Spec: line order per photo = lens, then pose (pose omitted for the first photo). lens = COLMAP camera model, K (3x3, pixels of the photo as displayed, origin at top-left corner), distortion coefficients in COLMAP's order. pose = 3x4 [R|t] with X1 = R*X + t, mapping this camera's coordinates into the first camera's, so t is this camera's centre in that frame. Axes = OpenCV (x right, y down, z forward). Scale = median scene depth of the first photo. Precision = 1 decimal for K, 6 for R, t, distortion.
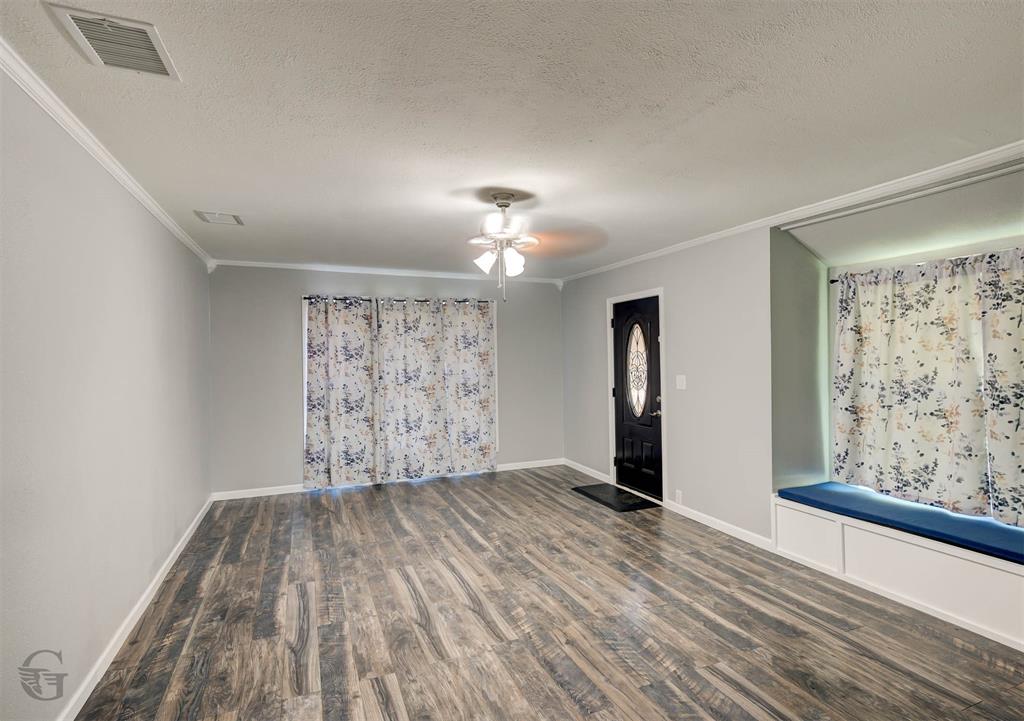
lens RADIAL K [[560.6, 0, 512.0], [0, 560.6, 360.5], [0, 0, 1]] dist [-0.000812, -0.000499]
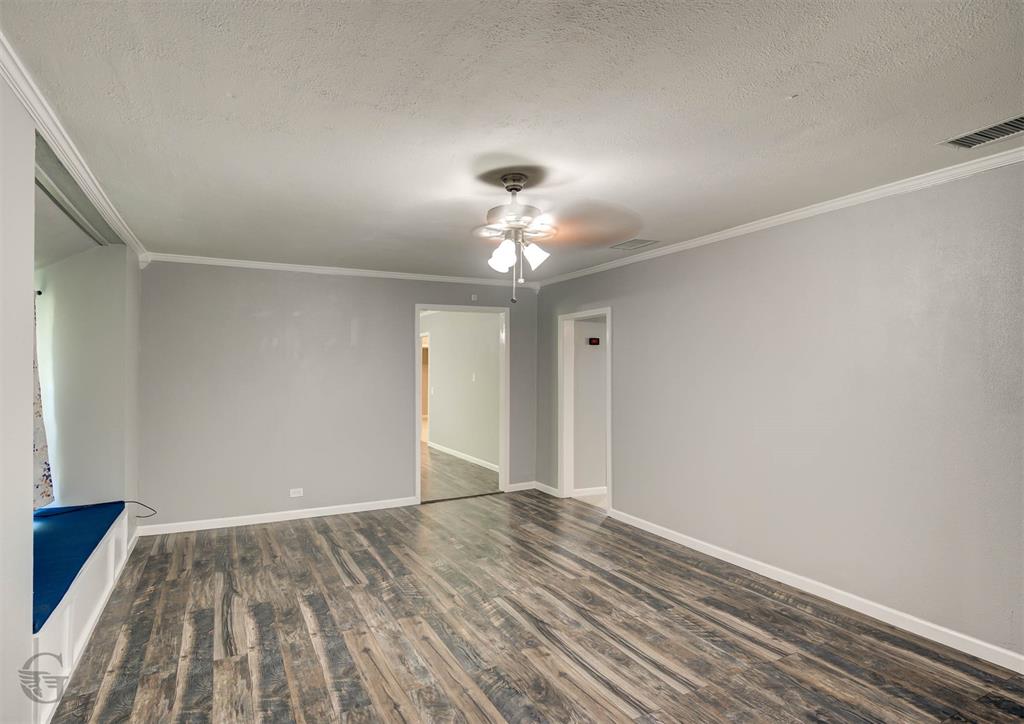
lens RADIAL K [[560.6, 0, 512.0], [0, 560.6, 362.0], [0, 0, 1]] dist [-0.000812, -0.000499]
pose [[-0.990529, 0.014156, -0.136573, 0.114830], [0.015183, 0.999864, -0.006482, -0.010327], [0.136463, -0.008494, -0.990609, 1.969899]]
